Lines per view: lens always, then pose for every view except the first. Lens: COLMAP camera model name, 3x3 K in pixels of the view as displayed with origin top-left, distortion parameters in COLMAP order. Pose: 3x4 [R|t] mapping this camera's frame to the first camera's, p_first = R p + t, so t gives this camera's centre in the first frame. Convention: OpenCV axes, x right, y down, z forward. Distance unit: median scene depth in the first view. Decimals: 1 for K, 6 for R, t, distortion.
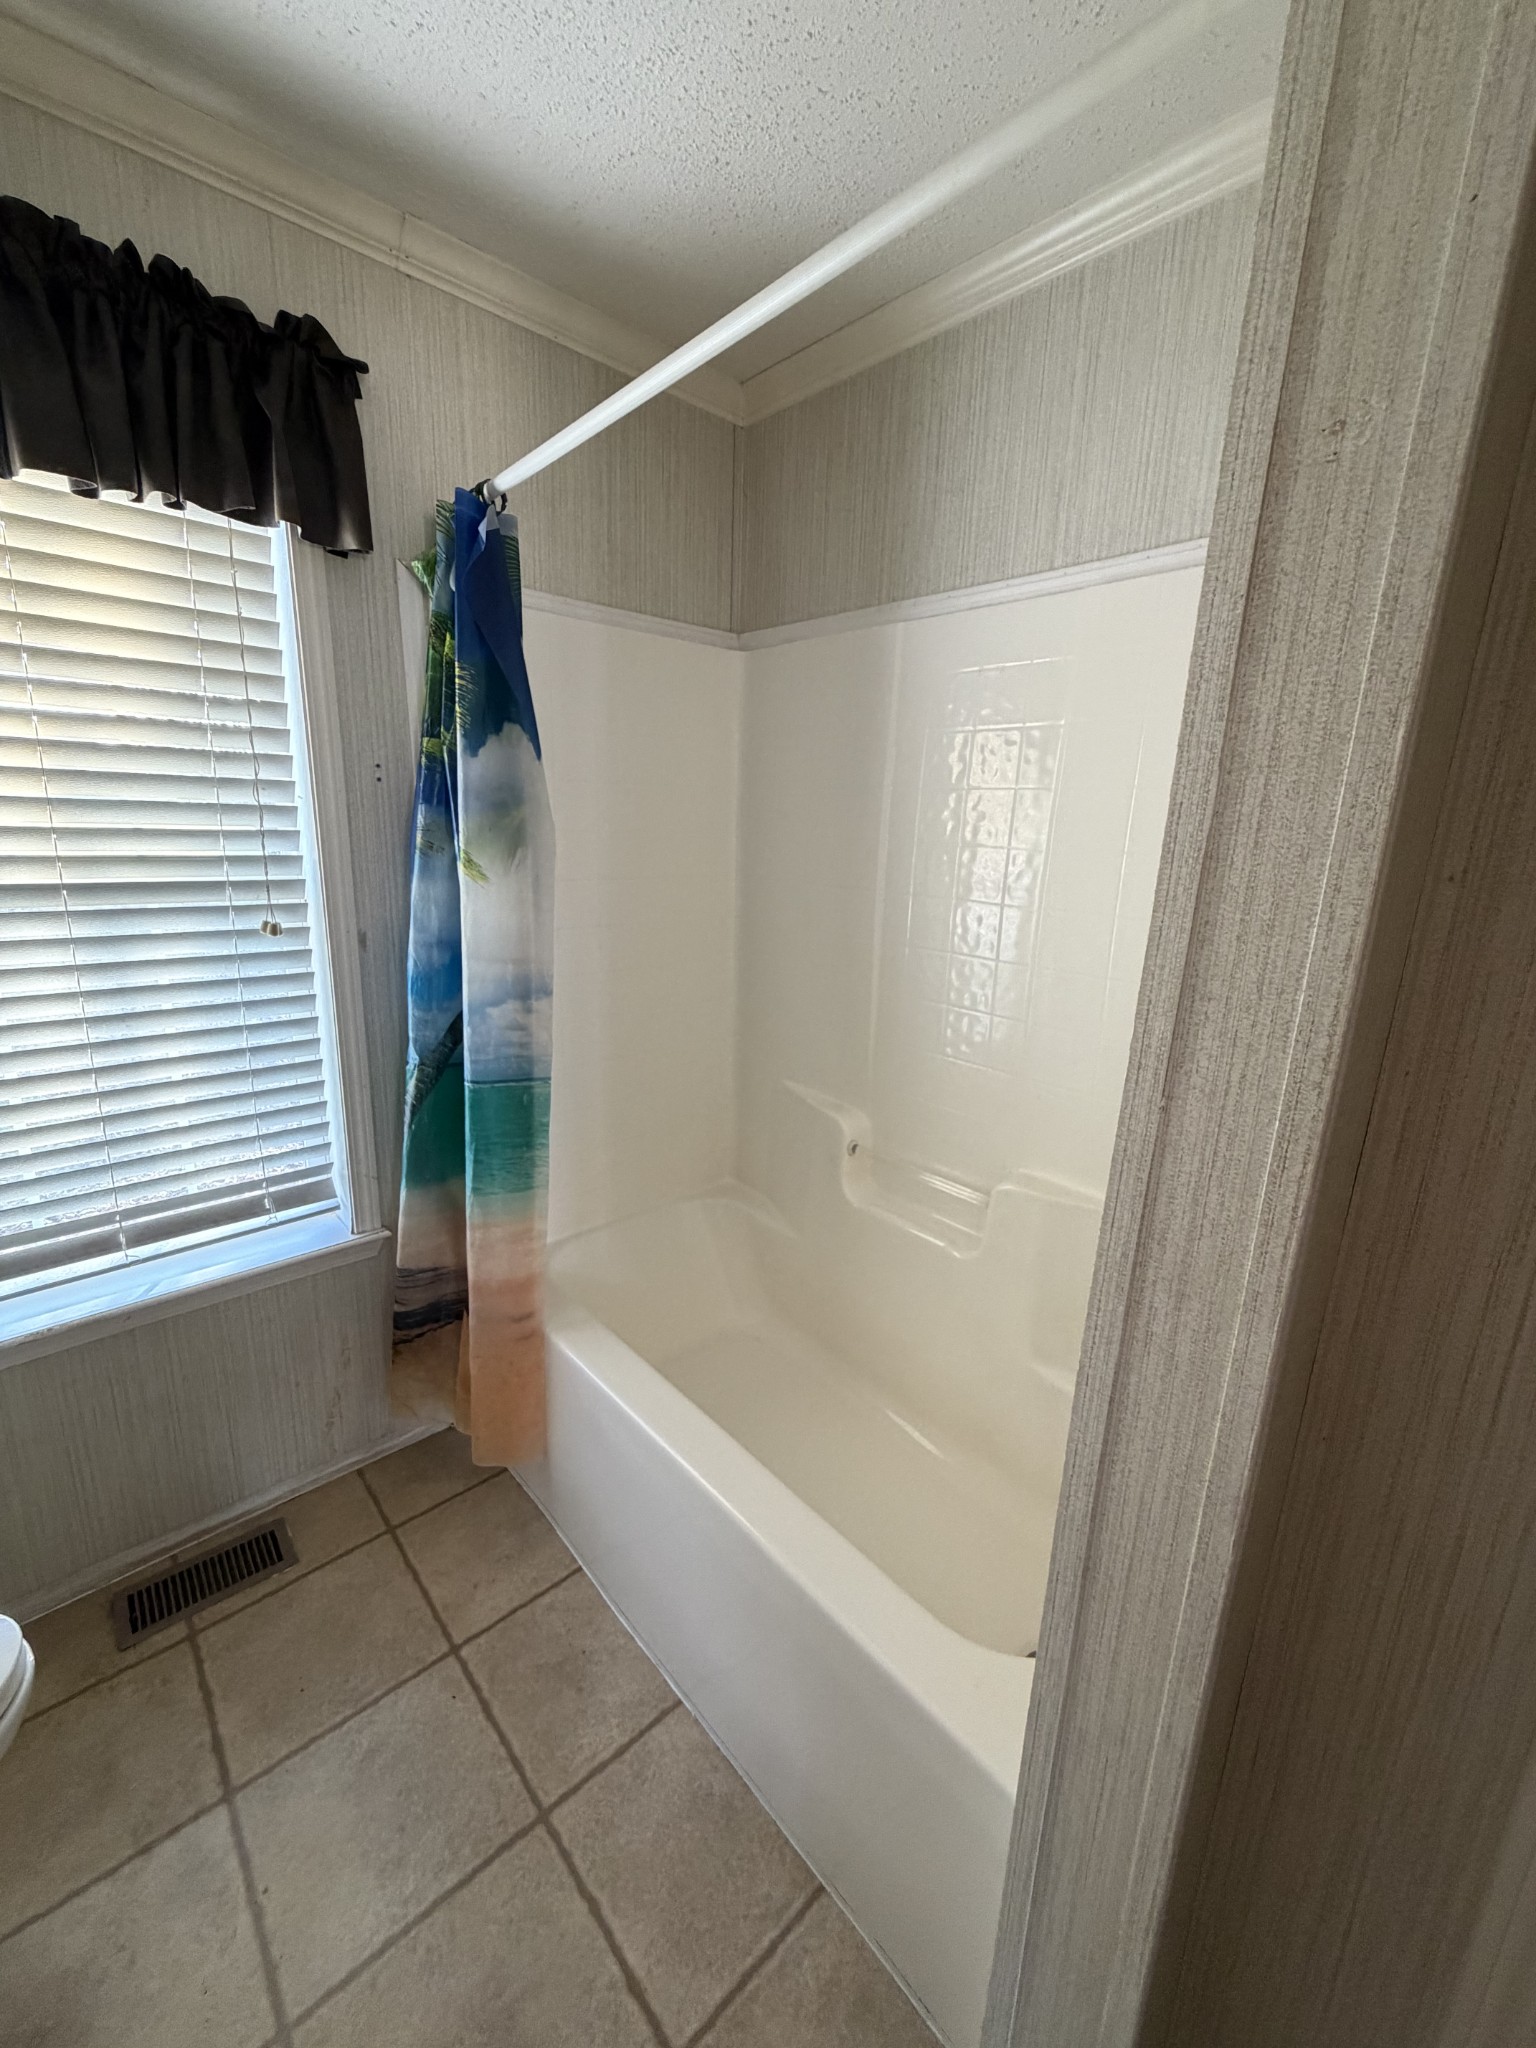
lens RADIAL K [[817.9, 0, 769.9], [0, 817.9, 1017.4], [0, 0, 1]] dist [-0.000533, -0.000289]
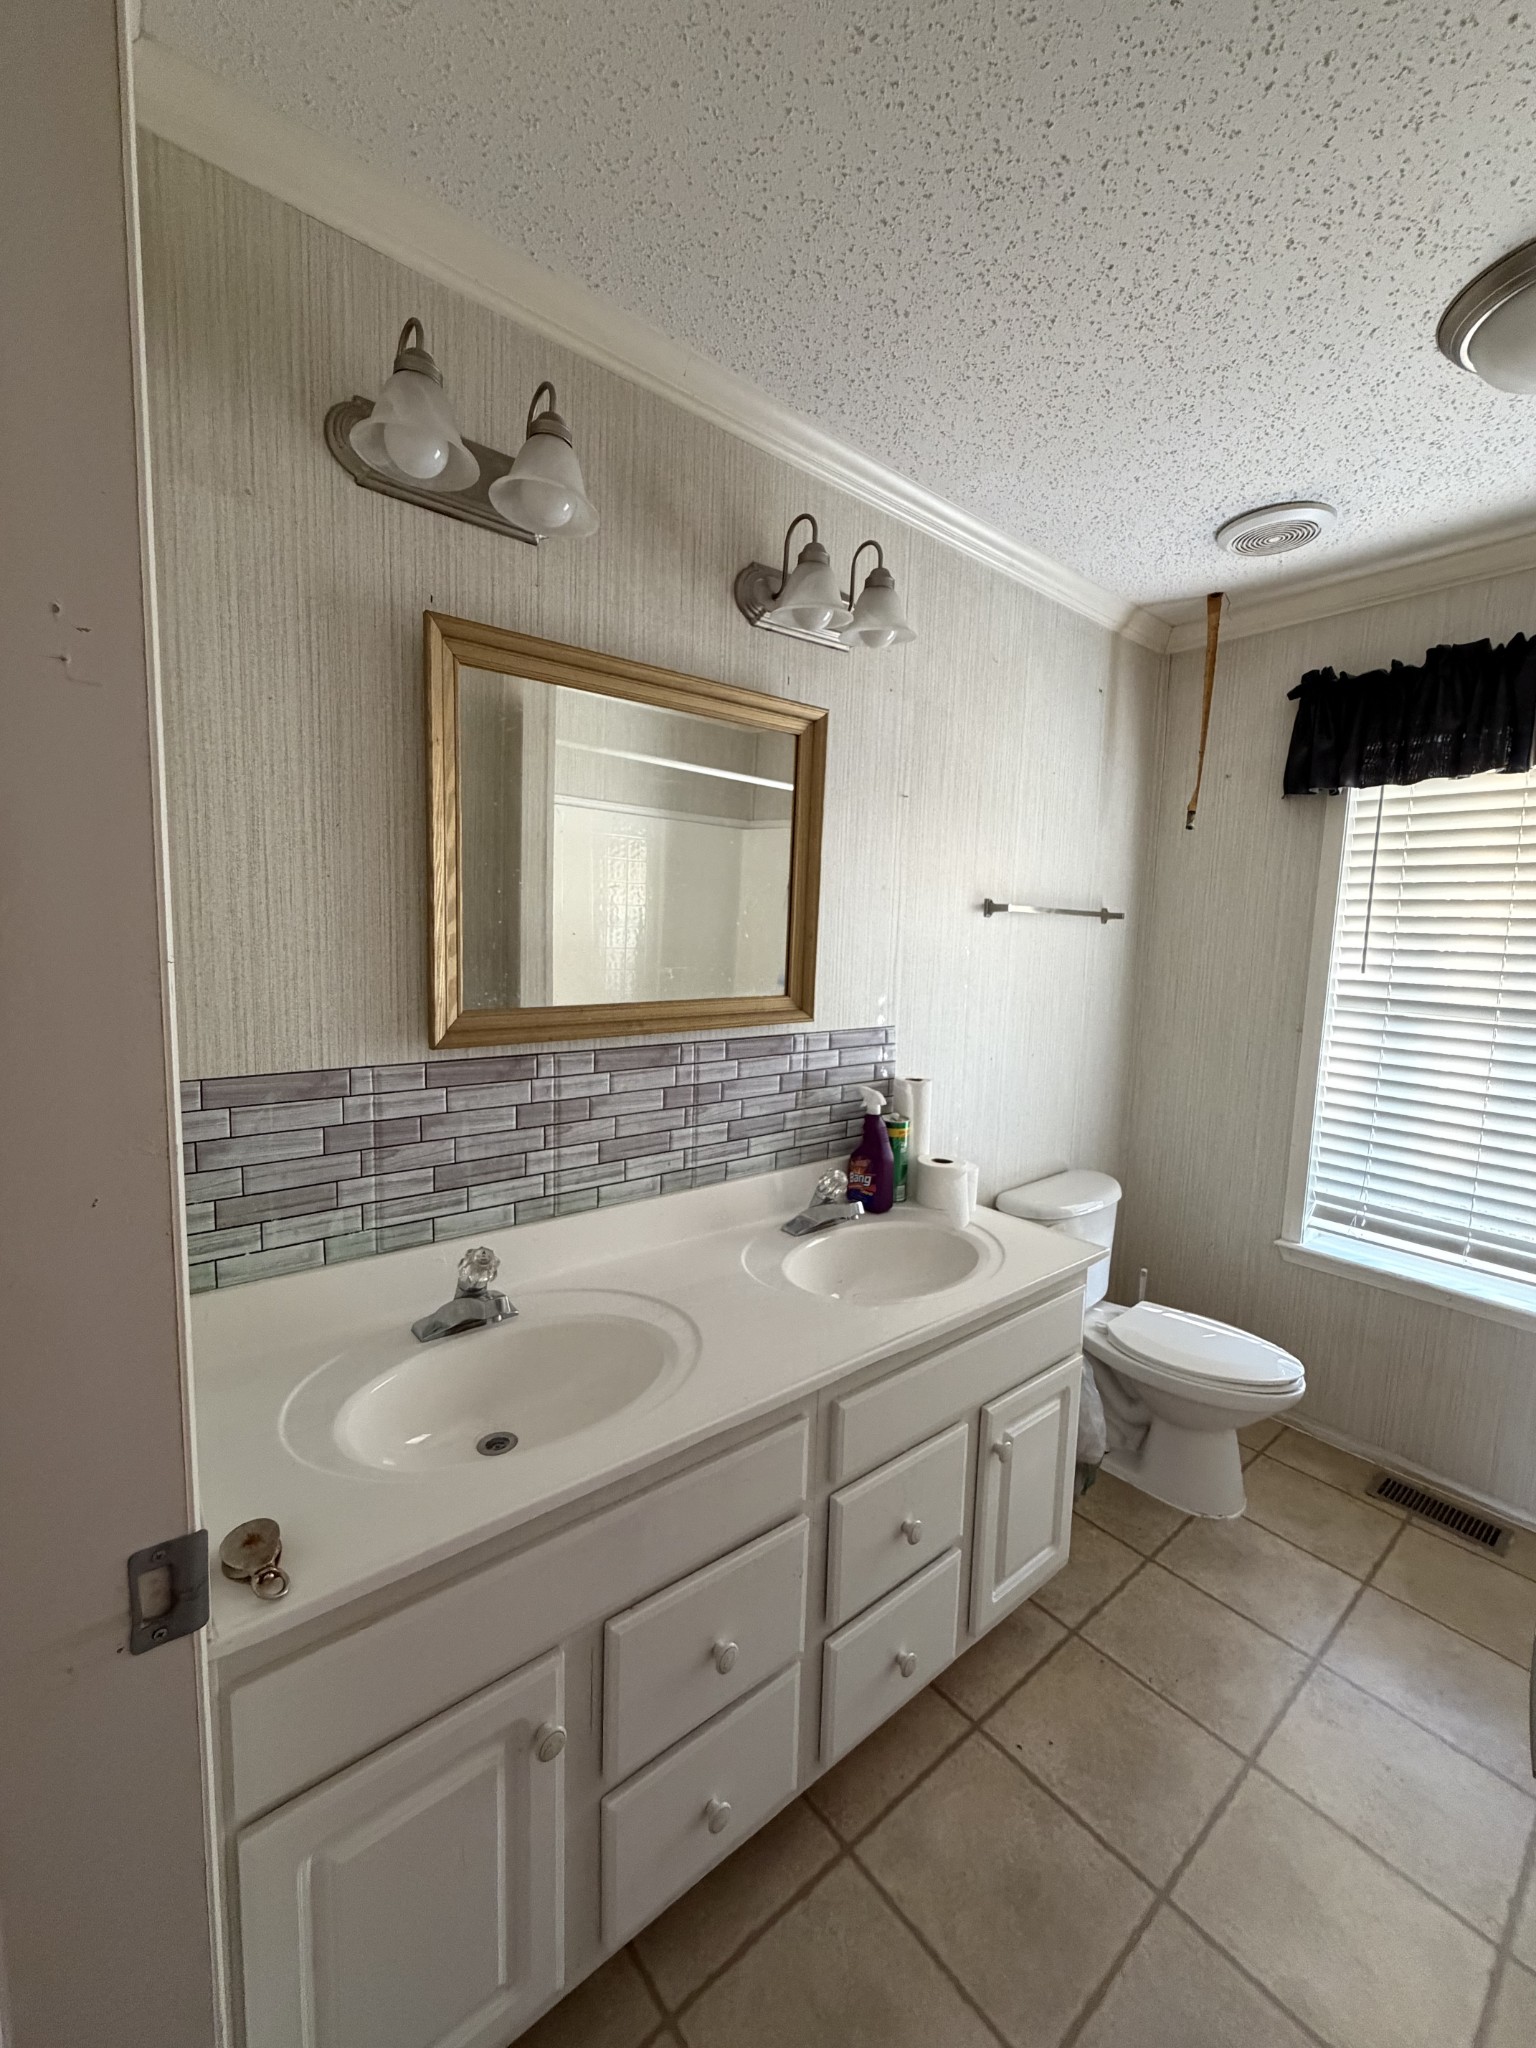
lens RADIAL K [[817.9, 0, 763.4], [0, 817.9, 1022.2], [0, 0, 1]] dist [-0.000533, -0.000289]
pose [[-0.054934, 0.080006, -0.995280, 0.704040], [-0.266214, 0.959530, 0.091826, 0.087789], [0.962347, 0.270002, -0.031412, -0.269296]]
